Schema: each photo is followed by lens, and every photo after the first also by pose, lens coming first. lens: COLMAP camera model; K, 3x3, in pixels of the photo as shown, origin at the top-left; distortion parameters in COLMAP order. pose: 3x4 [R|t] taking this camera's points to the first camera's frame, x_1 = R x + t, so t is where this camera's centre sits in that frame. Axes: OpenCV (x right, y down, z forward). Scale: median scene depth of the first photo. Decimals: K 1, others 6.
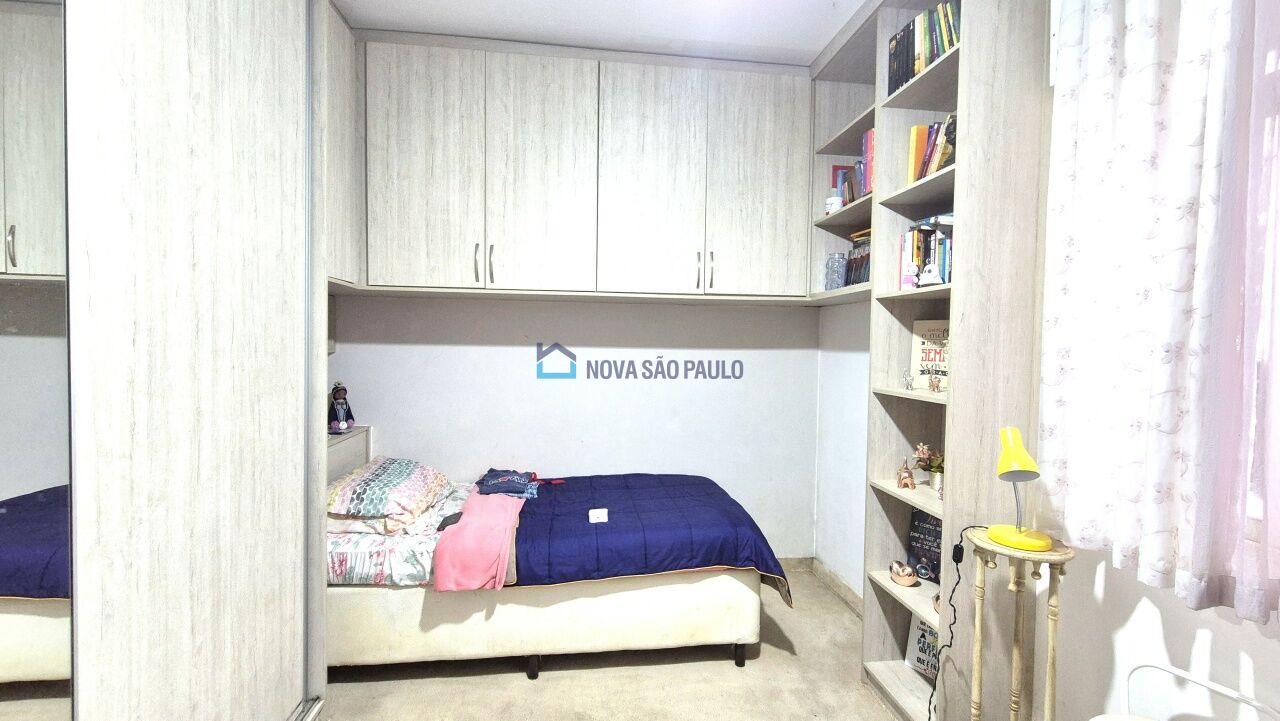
lens RADIAL K [[523.3, 0, 639.8], [0, 523.3, 360.5], [0, 0, 1]] dist [0.000538, 0.000450]
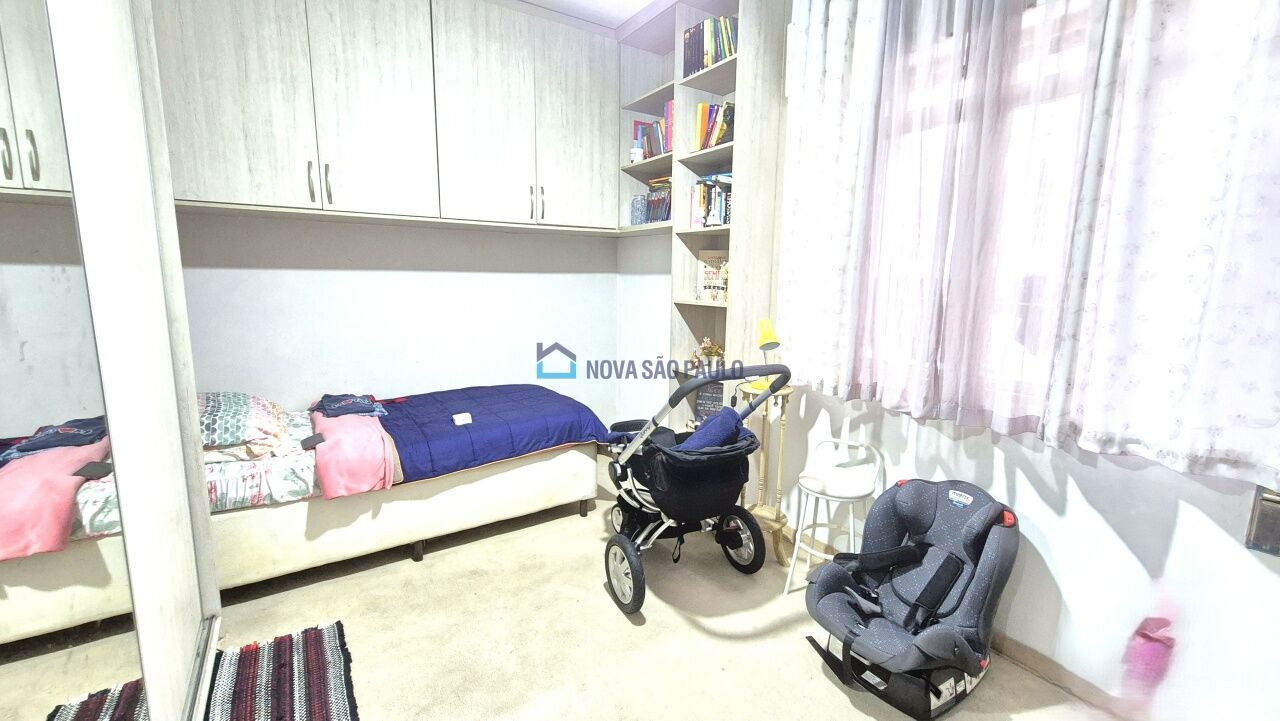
lens RADIAL K [[523.3, 0, 639.2], [0, 523.3, 356.9], [0, 0, 1]] dist [0.000538, 0.000450]
pose [[0.895264, -0.072622, 0.439578, -0.246173], [0.015716, 0.991160, 0.131740, 0.018485], [-0.445260, -0.111034, 0.888491, -0.192107]]
